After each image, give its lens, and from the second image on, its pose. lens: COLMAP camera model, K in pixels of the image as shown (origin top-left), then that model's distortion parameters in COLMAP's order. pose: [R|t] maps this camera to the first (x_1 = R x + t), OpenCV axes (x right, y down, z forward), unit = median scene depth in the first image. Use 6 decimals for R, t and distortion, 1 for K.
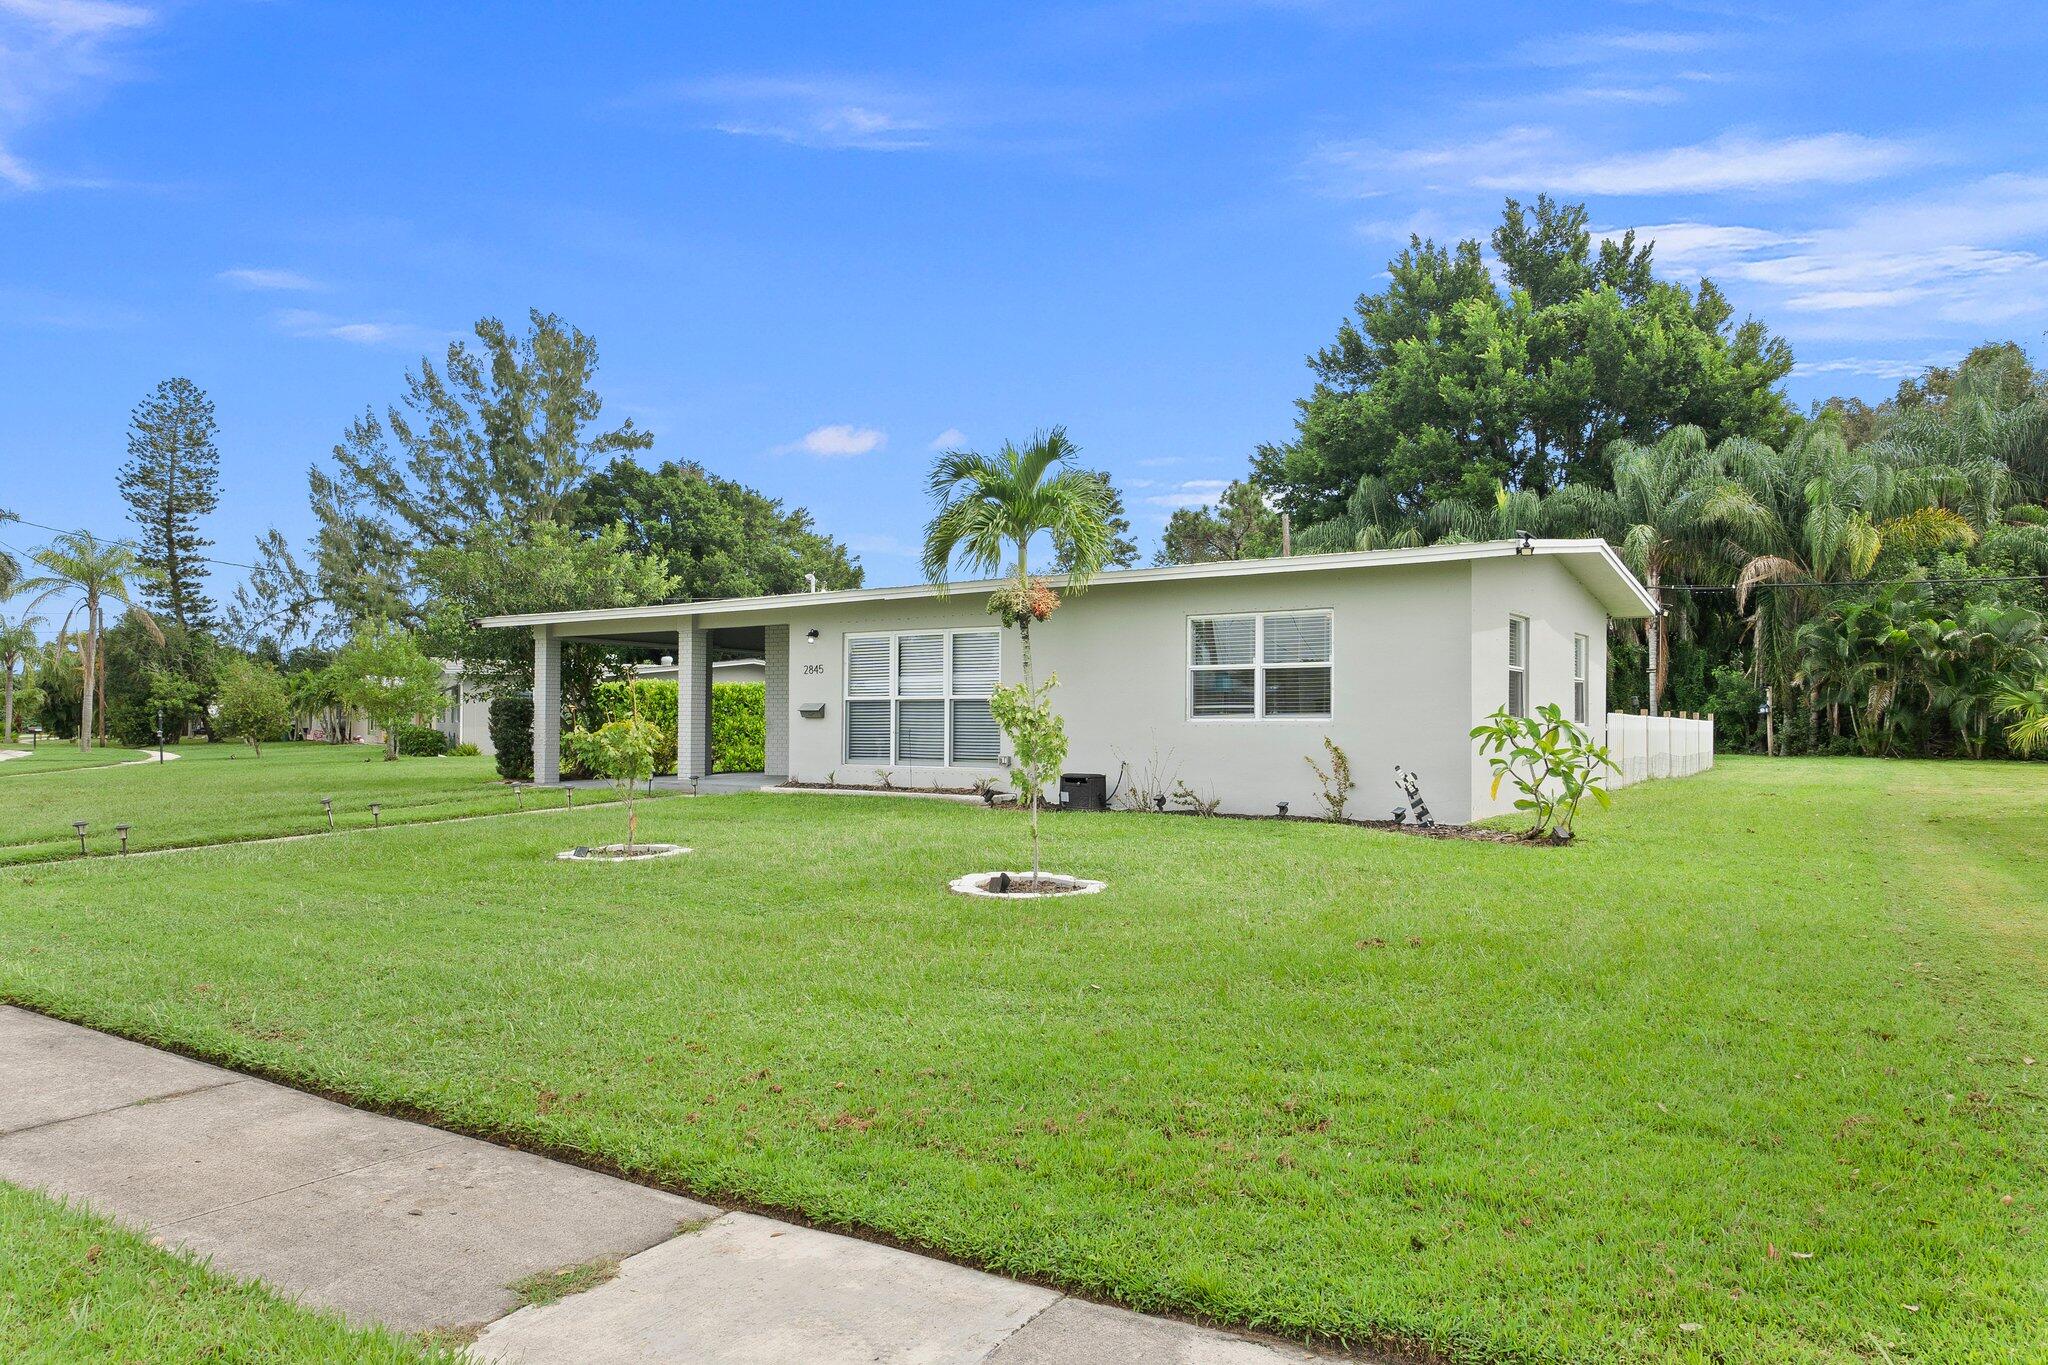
lens RADIAL K [[1347.9, 0, 1025.7], [0, 1347.9, 694.5], [0, 0, 1]] dist [0.004758, 0.000677]
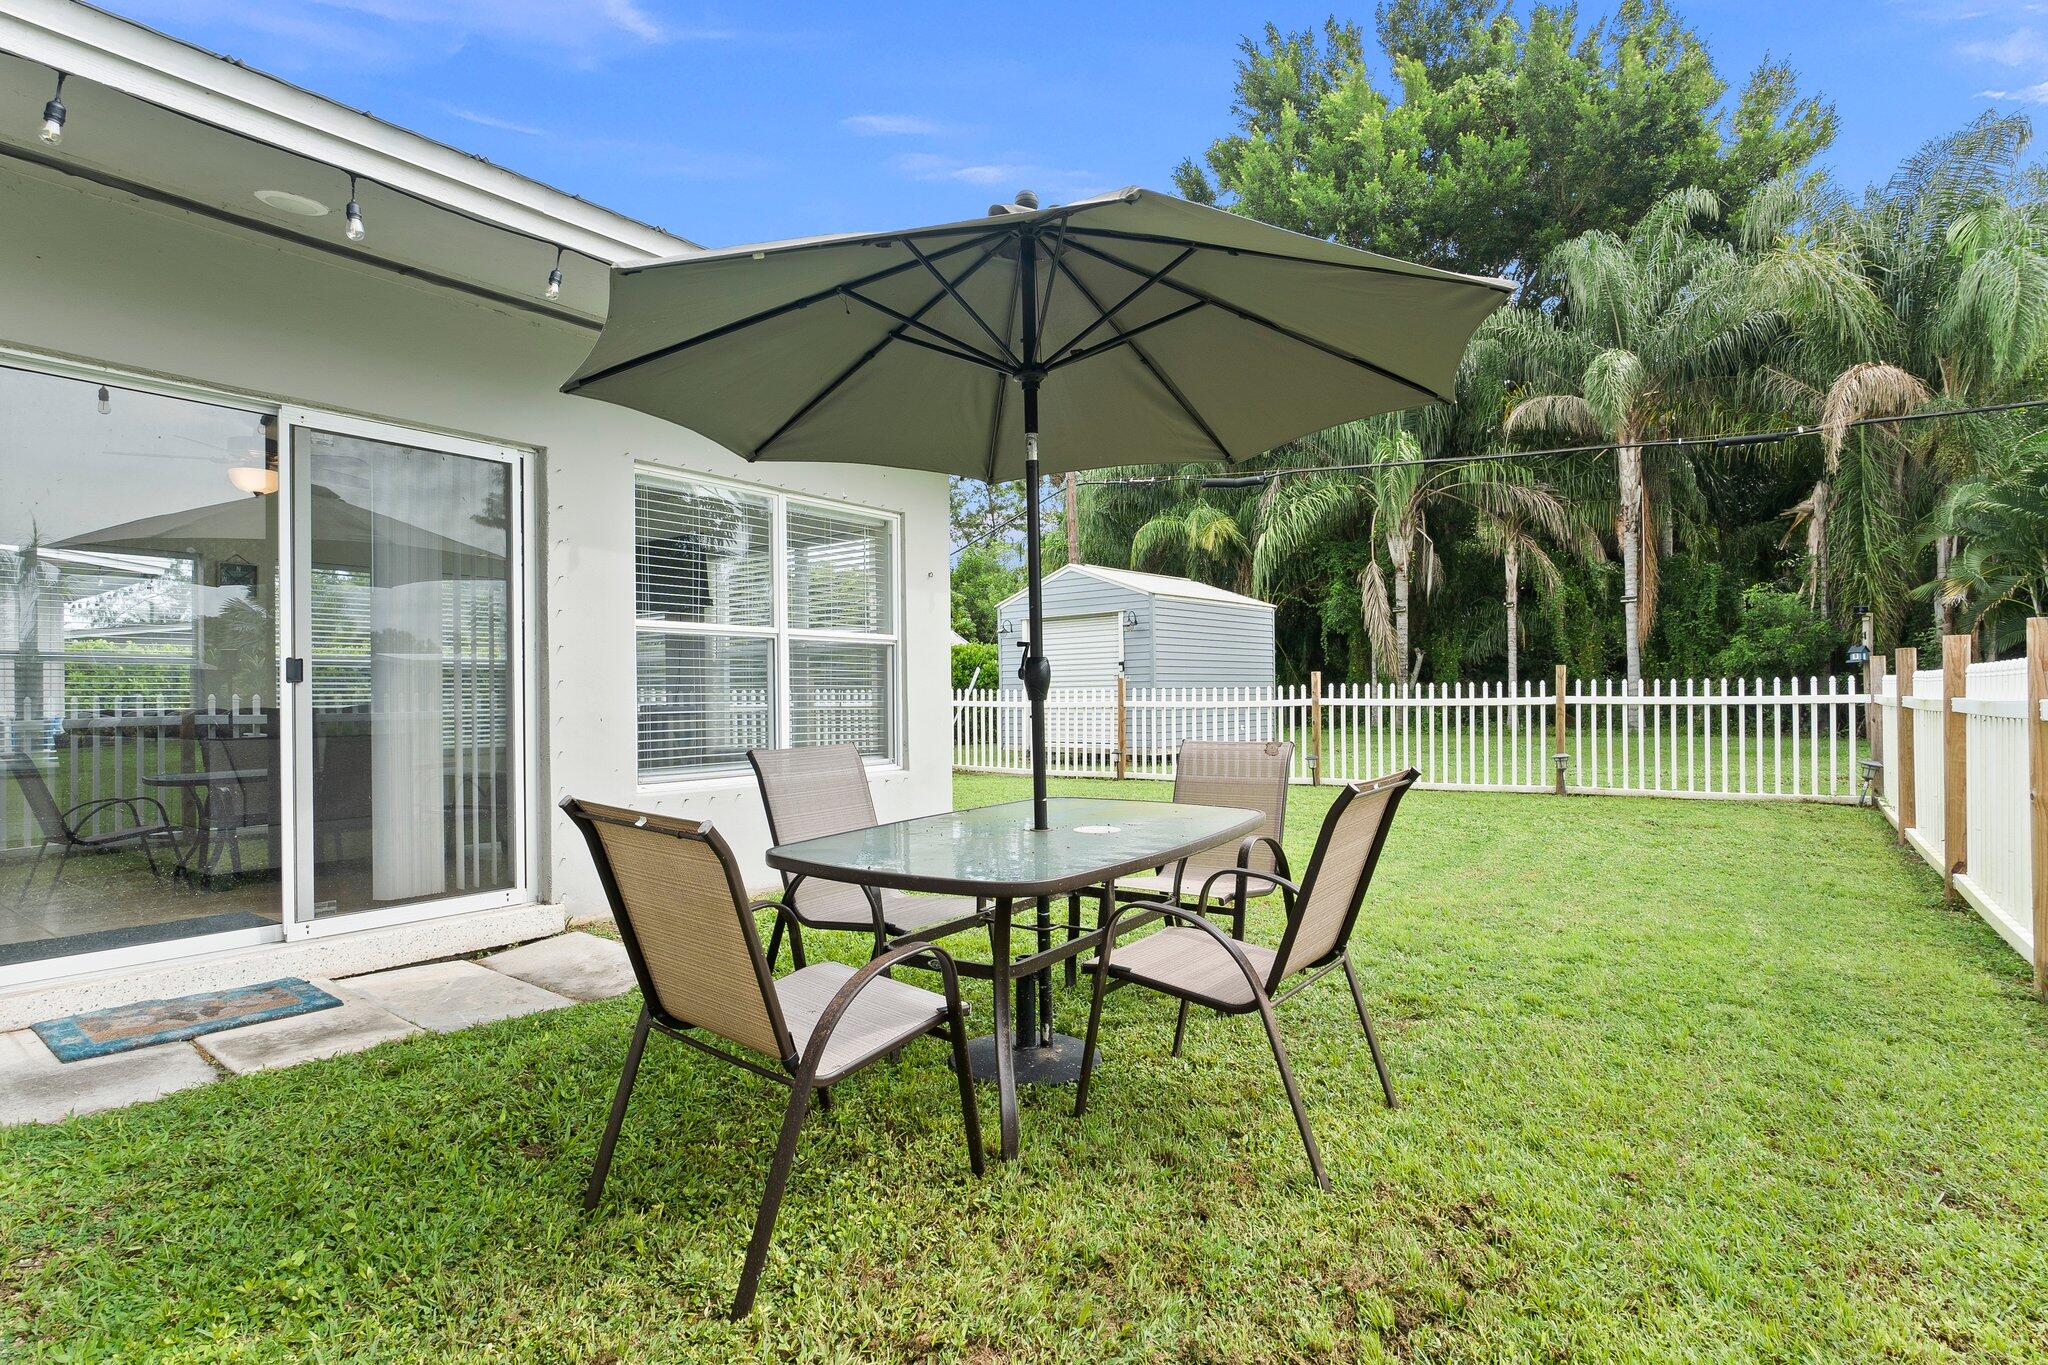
lens RADIAL K [[1042.3, 0, 1020.8], [0, 1042.3, 677.4], [0, 0, 1]] dist [0.003662, 0.000541]
pose [[0.999223, -0.015813, -0.036099, 0.199790], [0.015871, 0.999873, 0.001307, 0.013189], [0.036073, -0.001879, 0.999347, 0.507960]]
